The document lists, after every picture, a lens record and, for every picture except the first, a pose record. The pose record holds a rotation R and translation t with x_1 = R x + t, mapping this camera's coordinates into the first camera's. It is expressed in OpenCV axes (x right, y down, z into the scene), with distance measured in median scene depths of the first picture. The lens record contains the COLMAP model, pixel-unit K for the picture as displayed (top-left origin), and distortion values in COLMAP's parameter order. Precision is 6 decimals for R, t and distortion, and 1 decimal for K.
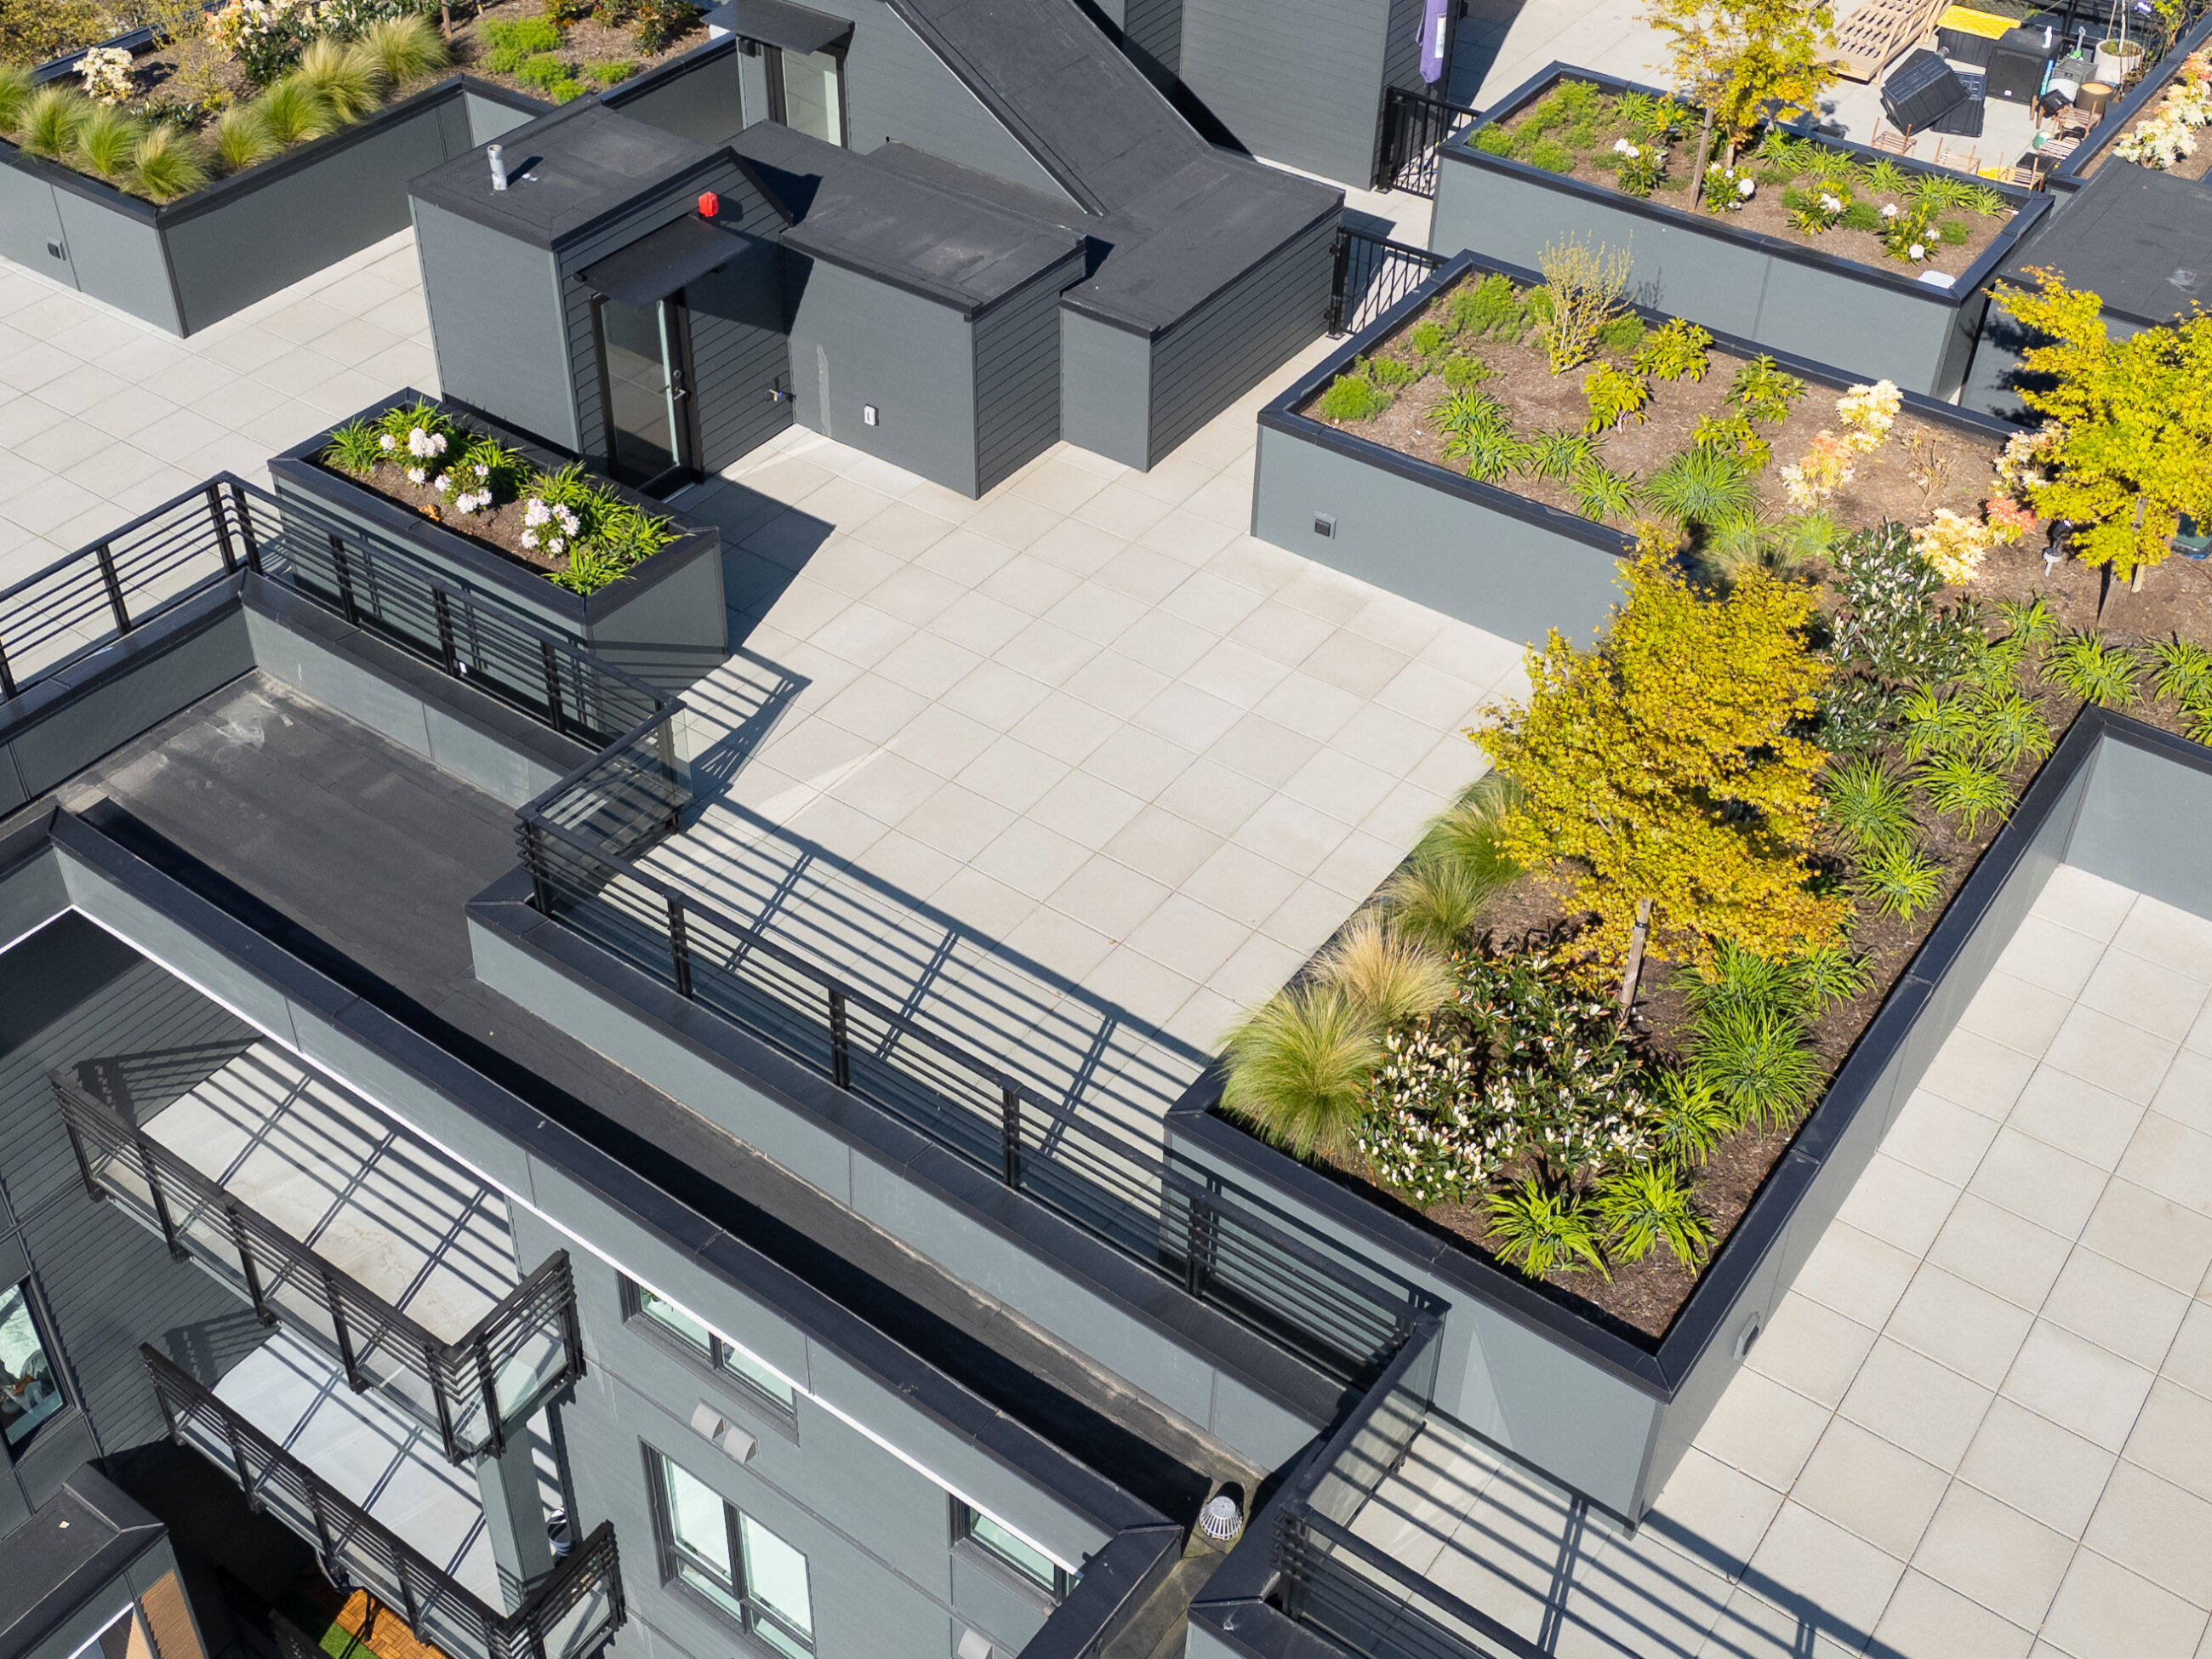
lens RADIAL K [[2488.2, 0, 1106.0], [0, 2488.2, 829.5], [0, 0, 1]] dist [0.012717, 0.003254]
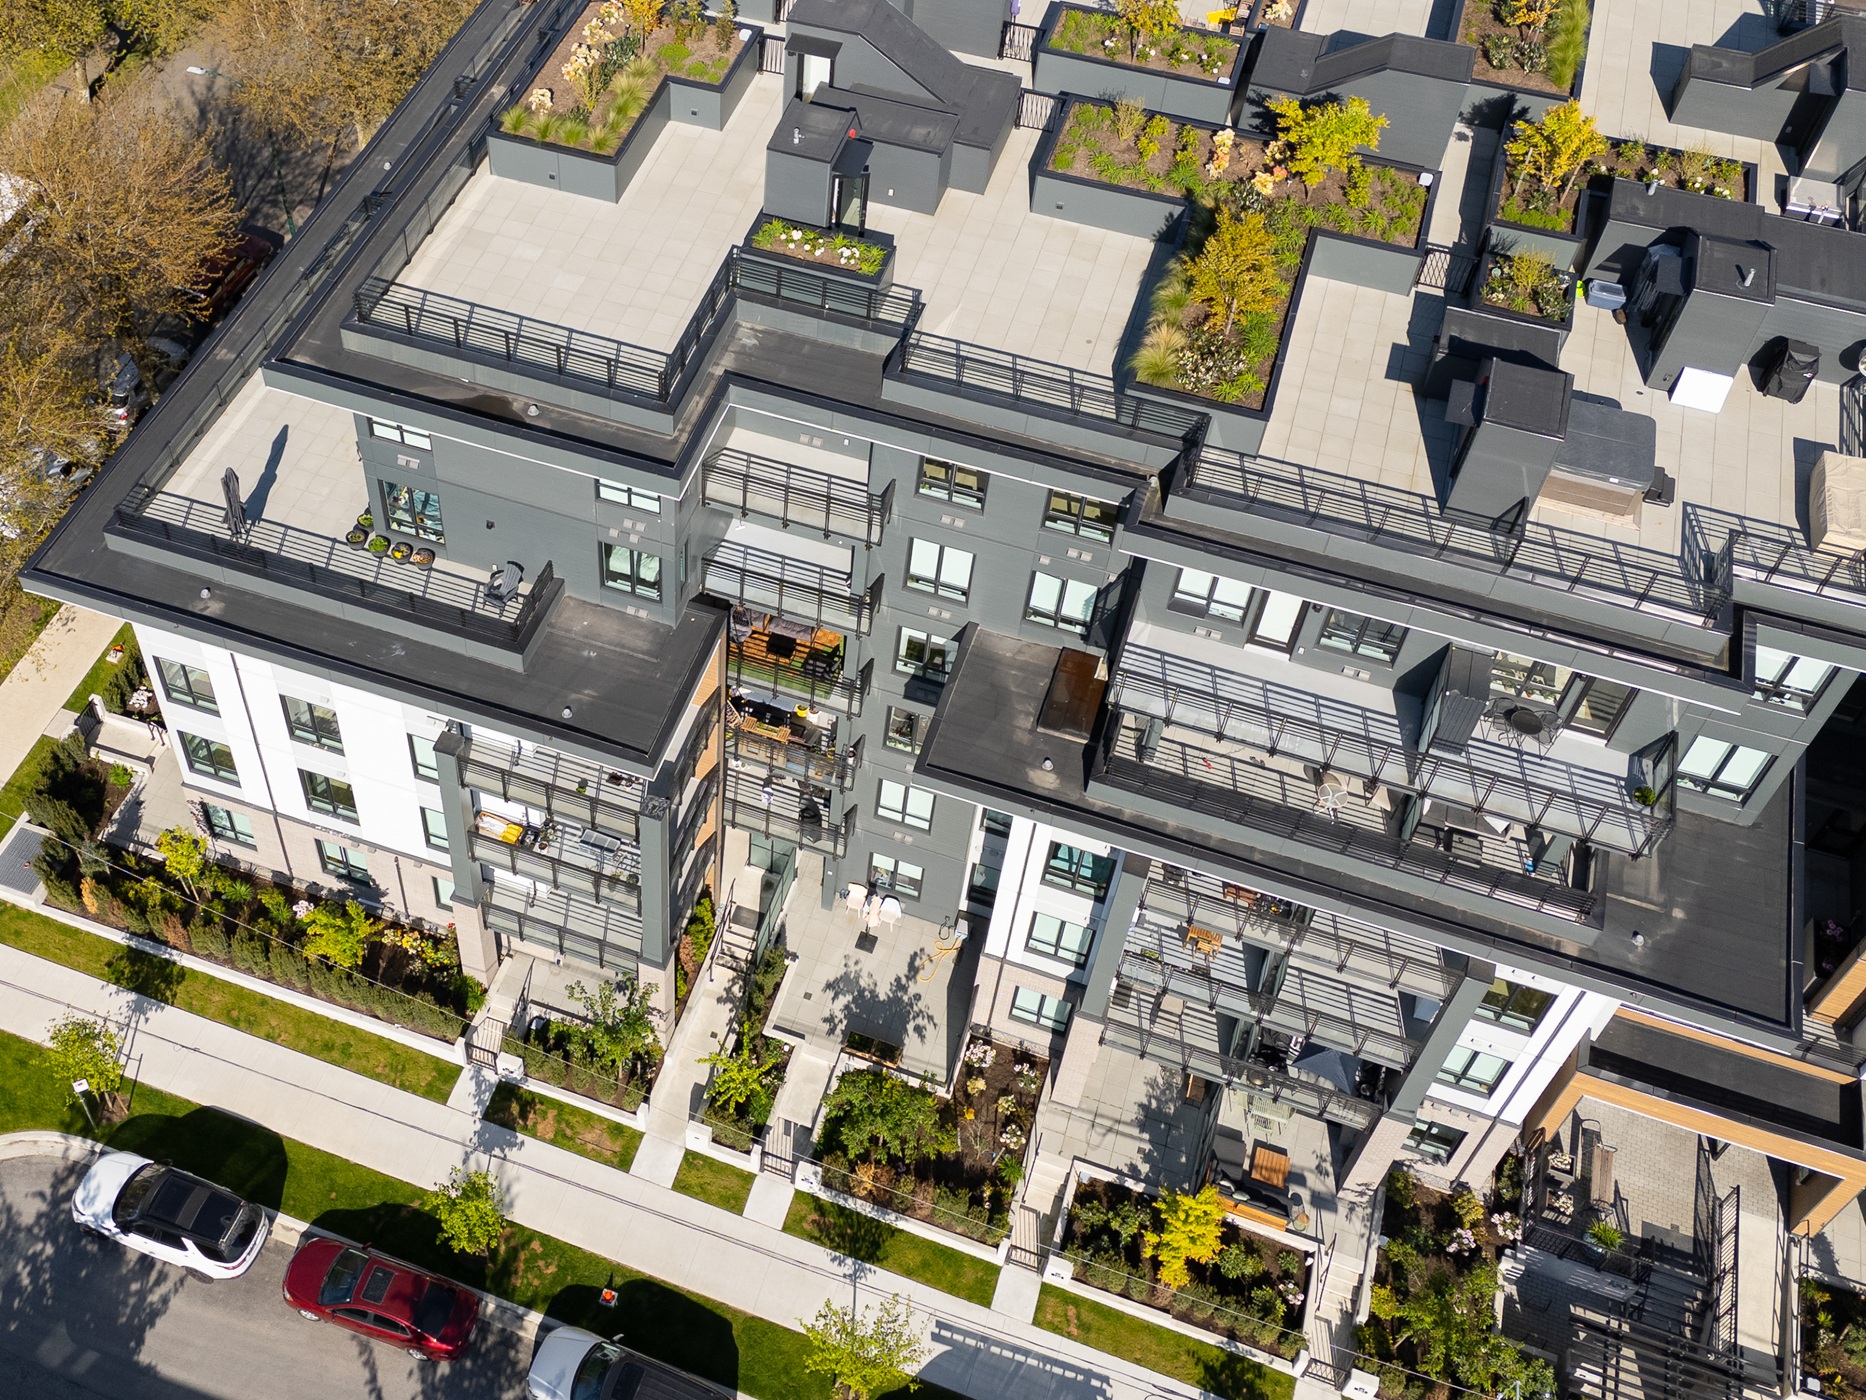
lens RADIAL K [[2099.0, 0, 933.0], [0, 2099.0, 700.0], [0, 0, 1]] dist [0.012717, 0.003254]
pose [[0.940626, -0.234306, 0.245610, -0.850296], [0.187195, 0.961648, 0.200478, -0.089892], [-0.283163, -0.142598, 0.948412, -1.497090]]
